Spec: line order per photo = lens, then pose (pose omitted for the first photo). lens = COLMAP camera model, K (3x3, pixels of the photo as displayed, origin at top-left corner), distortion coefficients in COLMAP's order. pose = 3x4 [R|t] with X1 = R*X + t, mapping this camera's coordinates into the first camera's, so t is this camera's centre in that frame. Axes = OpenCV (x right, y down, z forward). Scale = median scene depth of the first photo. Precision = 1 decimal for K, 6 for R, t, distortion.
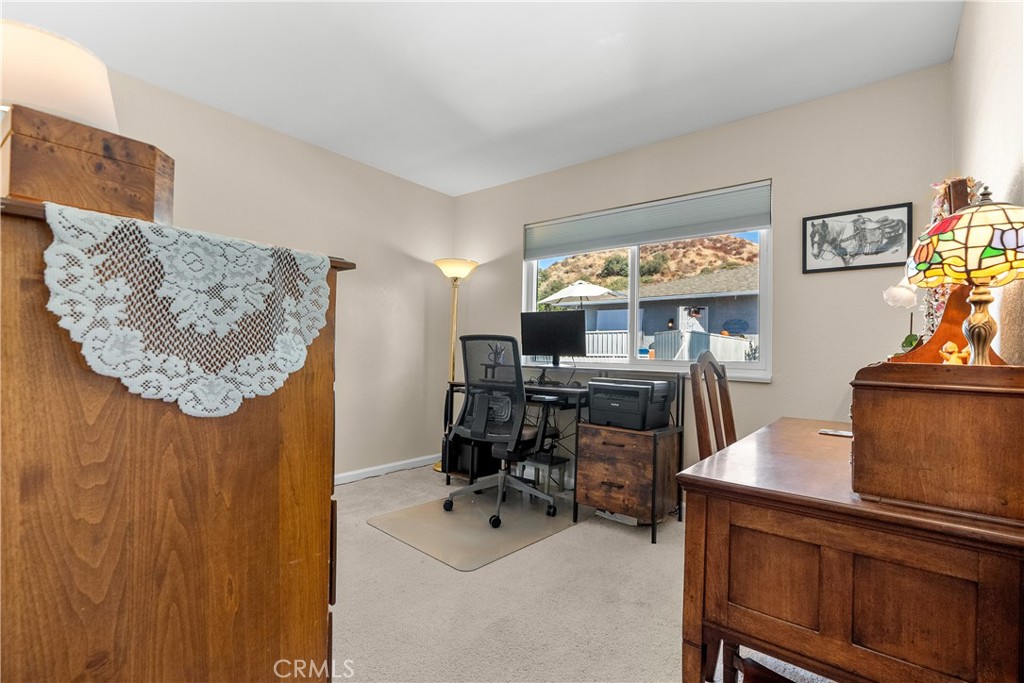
lens RADIAL K [[468.5, 0, 512.3], [0, 468.5, 352.9], [0, 0, 1]] dist [0.000500, 0.000147]
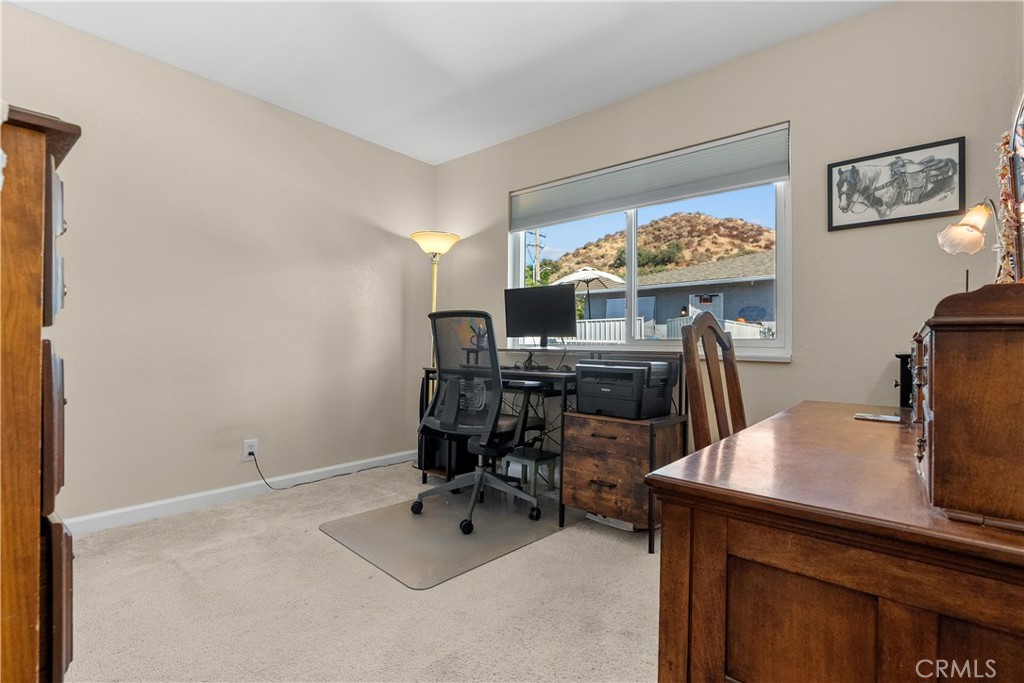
lens RADIAL K [[467.8, 0, 517.7], [0, 467.8, 351.2], [0, 0, 1]] dist [-0.001381, 0.001002]
pose [[0.999669, -0.010434, -0.023526, 0.079735], [0.010569, 0.999928, 0.005639, 0.033672], [0.023465, -0.005885, 0.999707, 0.145196]]
